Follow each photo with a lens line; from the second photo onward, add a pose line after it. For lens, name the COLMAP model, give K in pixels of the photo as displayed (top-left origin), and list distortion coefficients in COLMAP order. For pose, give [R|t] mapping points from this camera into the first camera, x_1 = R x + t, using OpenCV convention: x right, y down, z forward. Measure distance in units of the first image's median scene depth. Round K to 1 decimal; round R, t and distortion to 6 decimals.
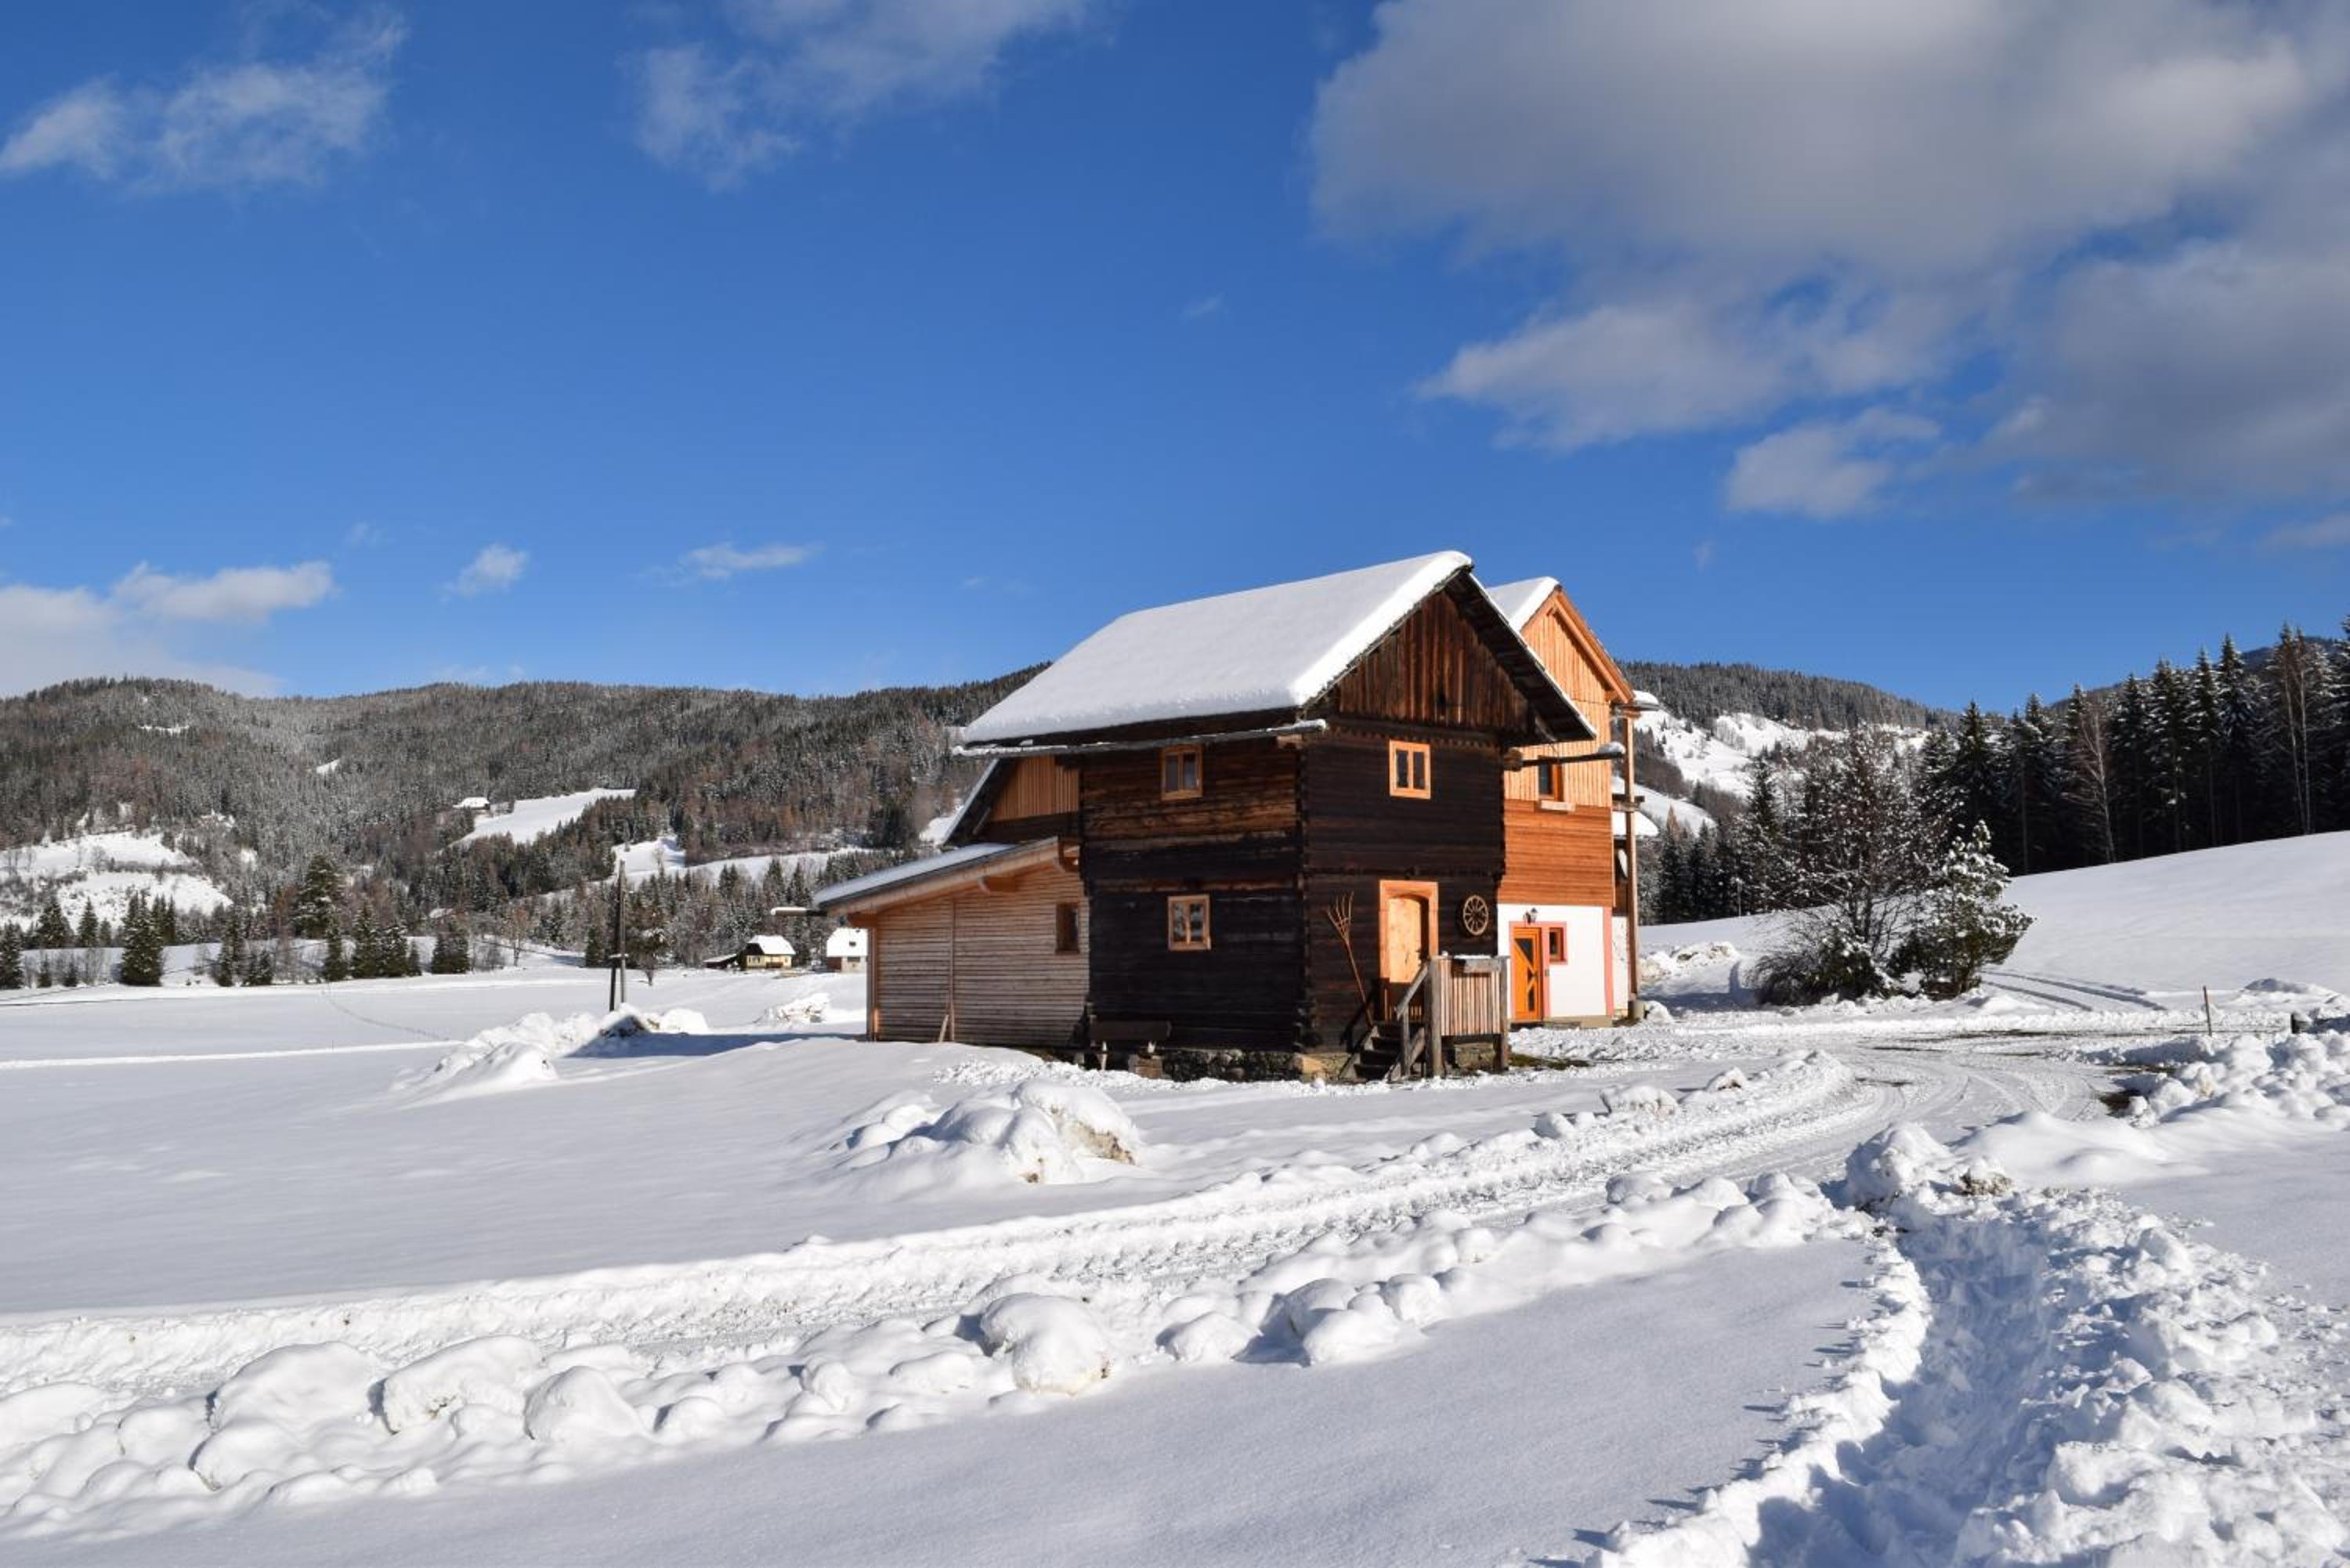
lens RADIAL K [[1864.8, 0, 1175.0], [0, 1864.8, 784.0], [0, 0, 1]] dist [-0.083827, 0.002988]
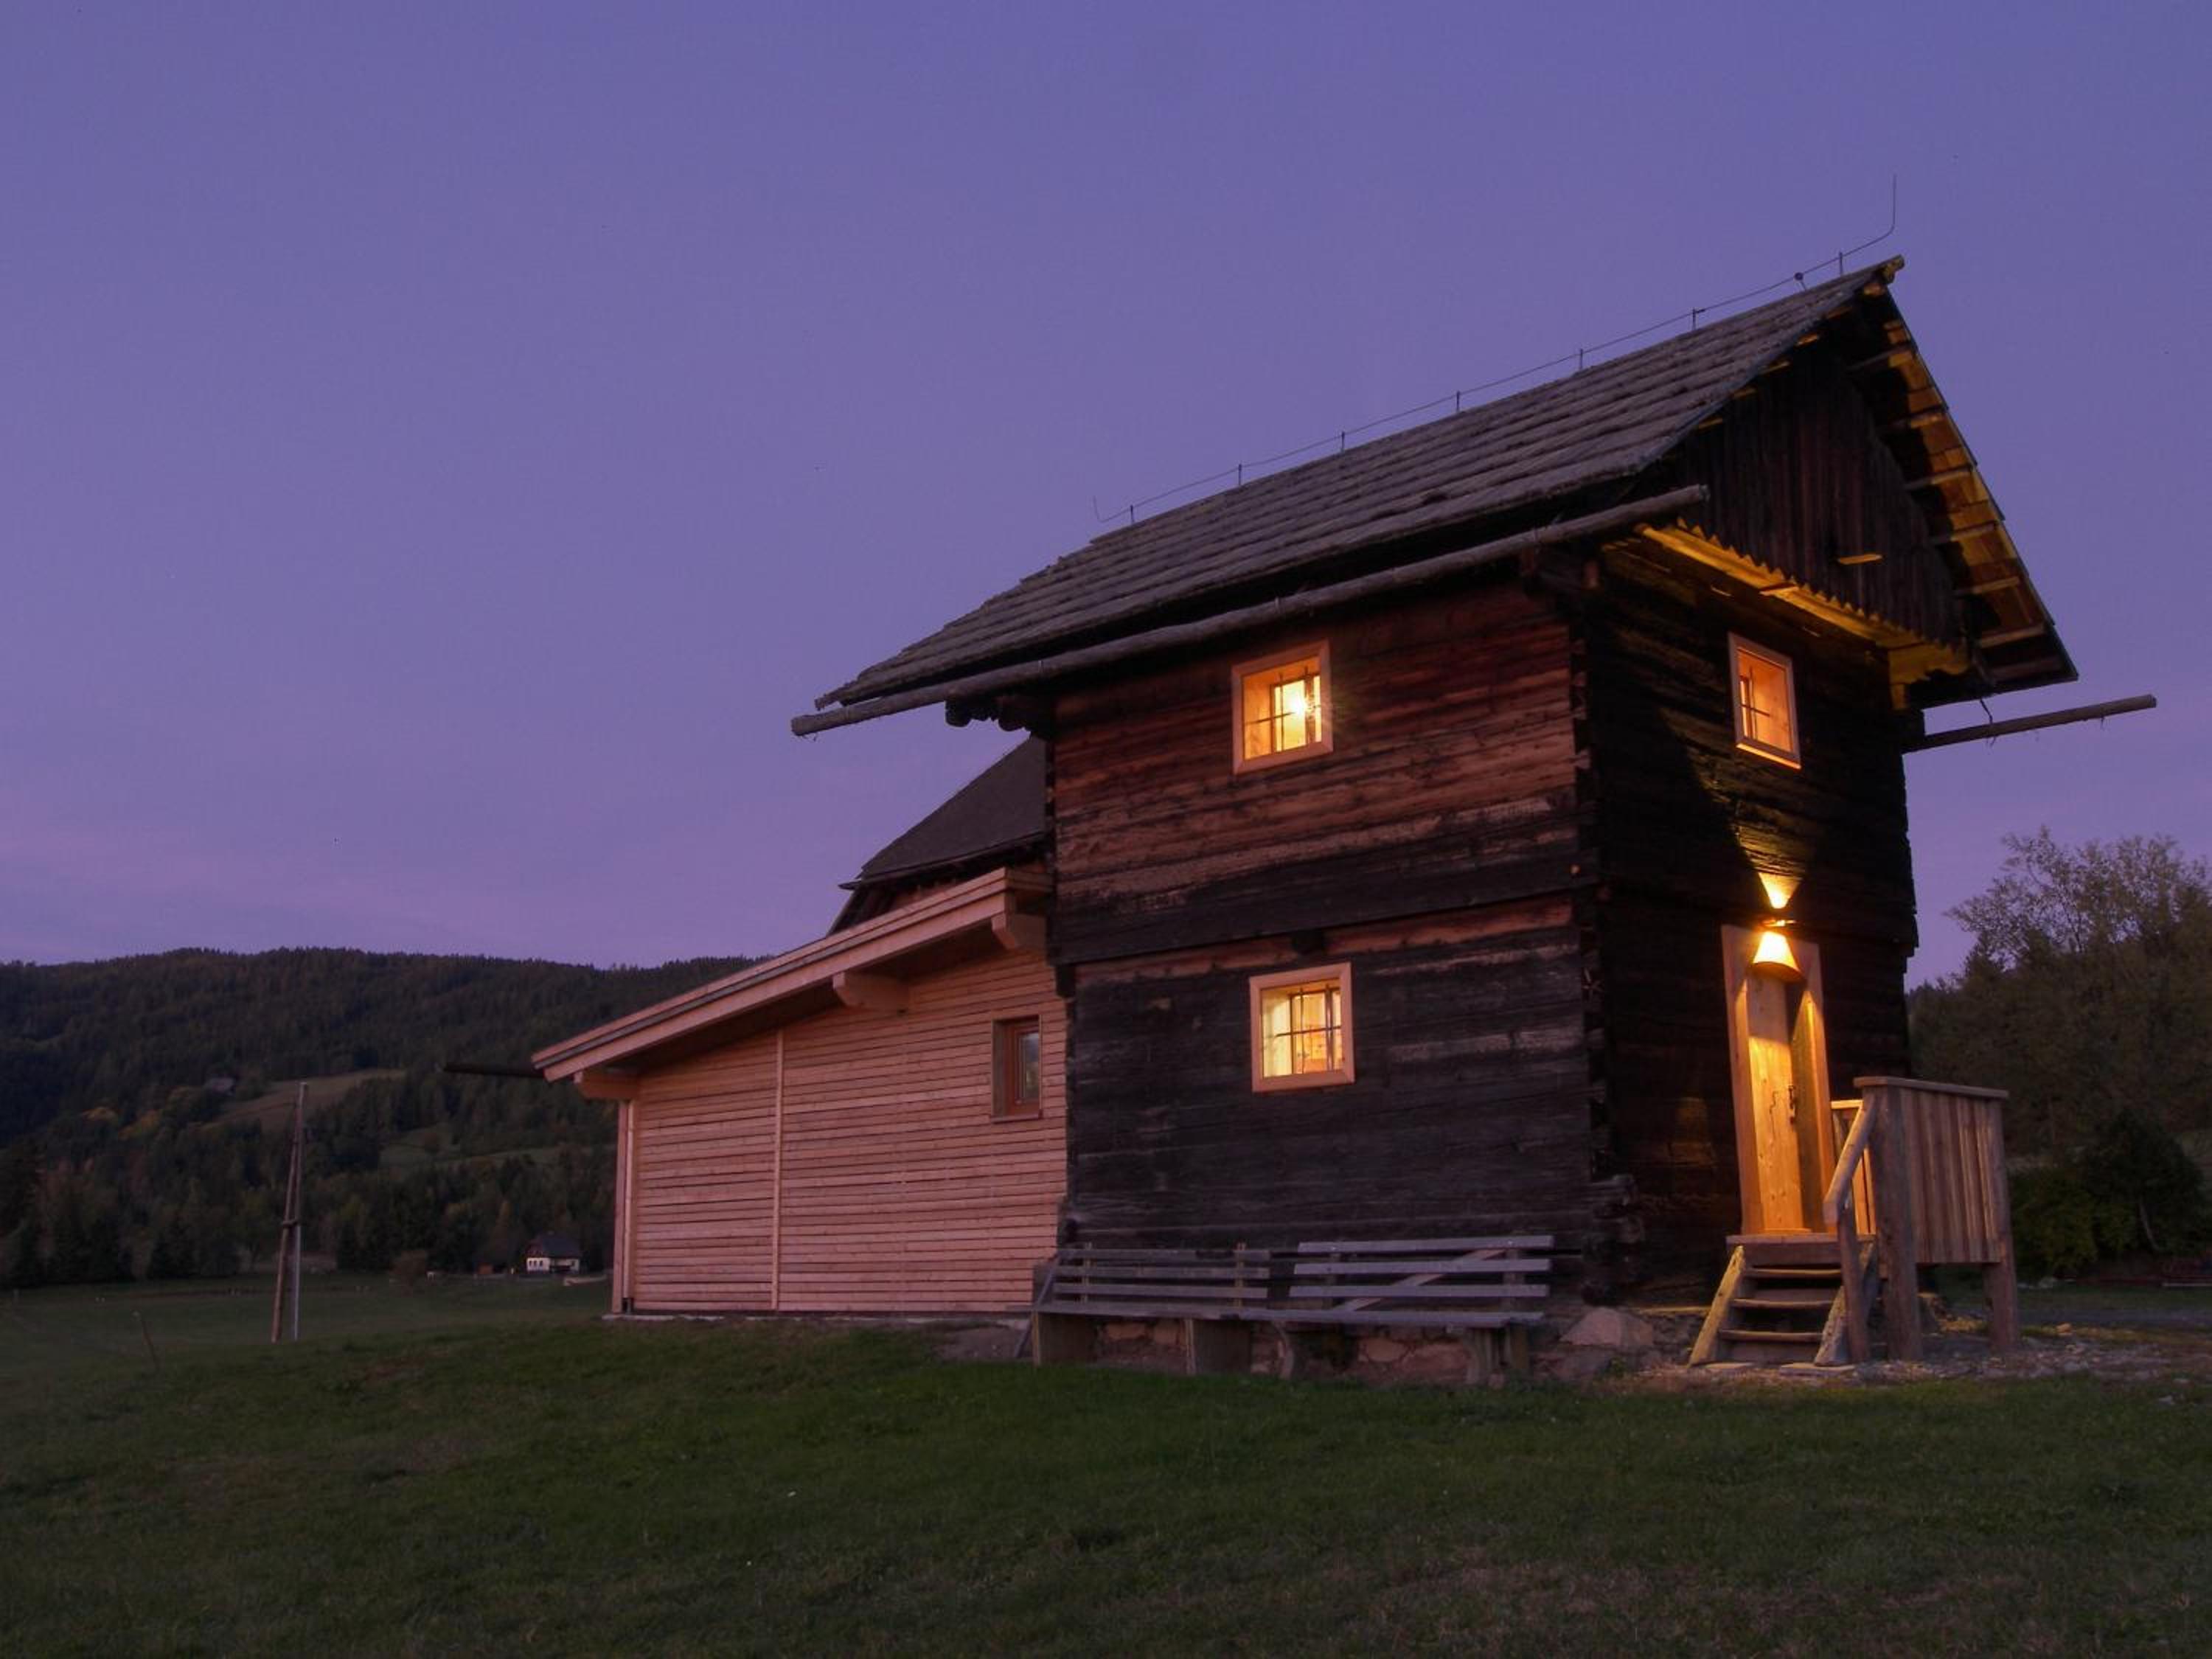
lens RADIAL K [[2073.3, 0, 1106.0], [0, 2073.3, 829.5], [0, 0, 1]] dist [-0.109931, 0.186660]
pose [[0.999145, 0.005844, 0.040916, -0.062075], [-0.001087, 0.993326, -0.115335, 0.084719], [-0.041317, 0.115192, 0.992484, 0.490534]]
